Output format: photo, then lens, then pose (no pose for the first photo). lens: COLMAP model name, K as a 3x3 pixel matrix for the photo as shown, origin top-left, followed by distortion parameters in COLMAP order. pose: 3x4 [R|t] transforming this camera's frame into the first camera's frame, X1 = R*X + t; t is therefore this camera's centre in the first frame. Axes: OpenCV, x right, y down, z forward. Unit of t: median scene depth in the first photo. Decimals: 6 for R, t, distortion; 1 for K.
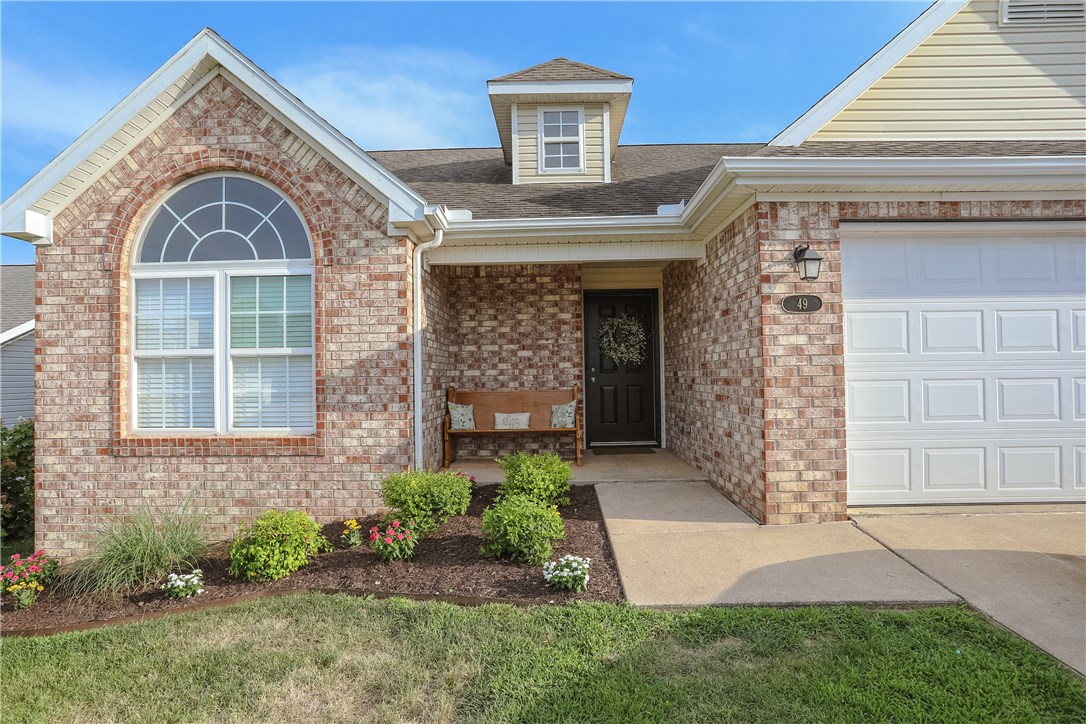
lens RADIAL K [[577.2, 0, 543.0], [0, 577.2, 362.0], [0, 0, 1]] dist [-0.071664, 0.034574]
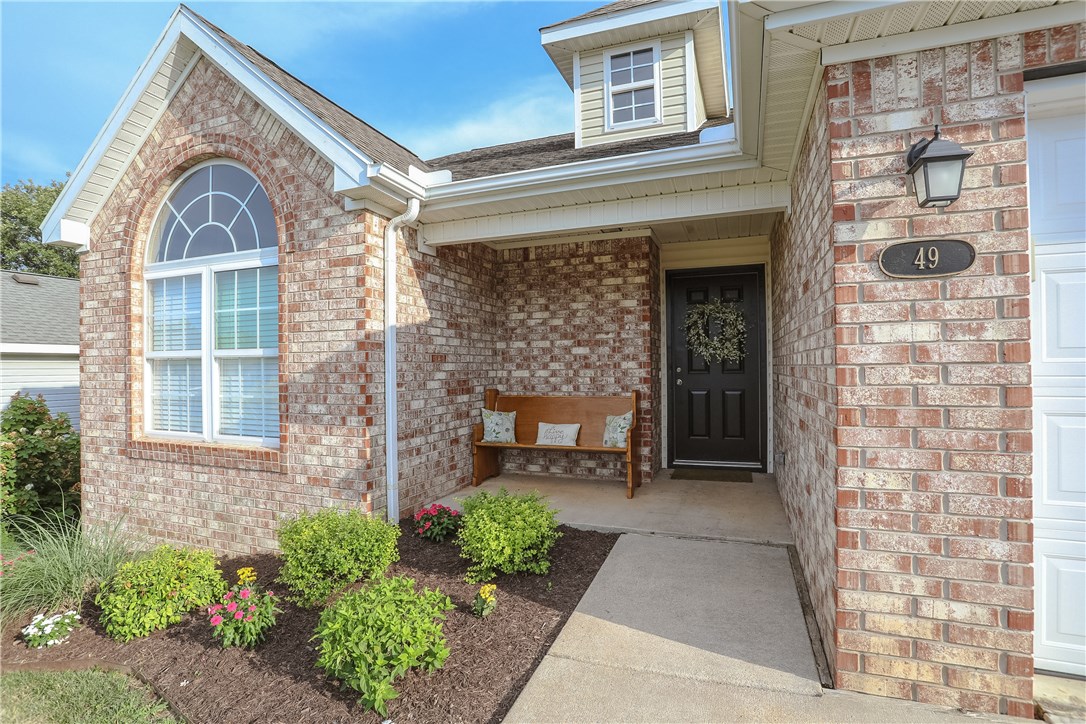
lens RADIAL K [[528.2, 0, 541.2], [0, 528.2, 362.6], [0, 0, 1]] dist [-0.079035, 0.034125]
pose [[0.941292, 0.004144, -0.337569, 0.240749], [0.002780, 0.999796, 0.020028, -0.018447], [0.337583, -0.019791, 0.941088, 0.391508]]
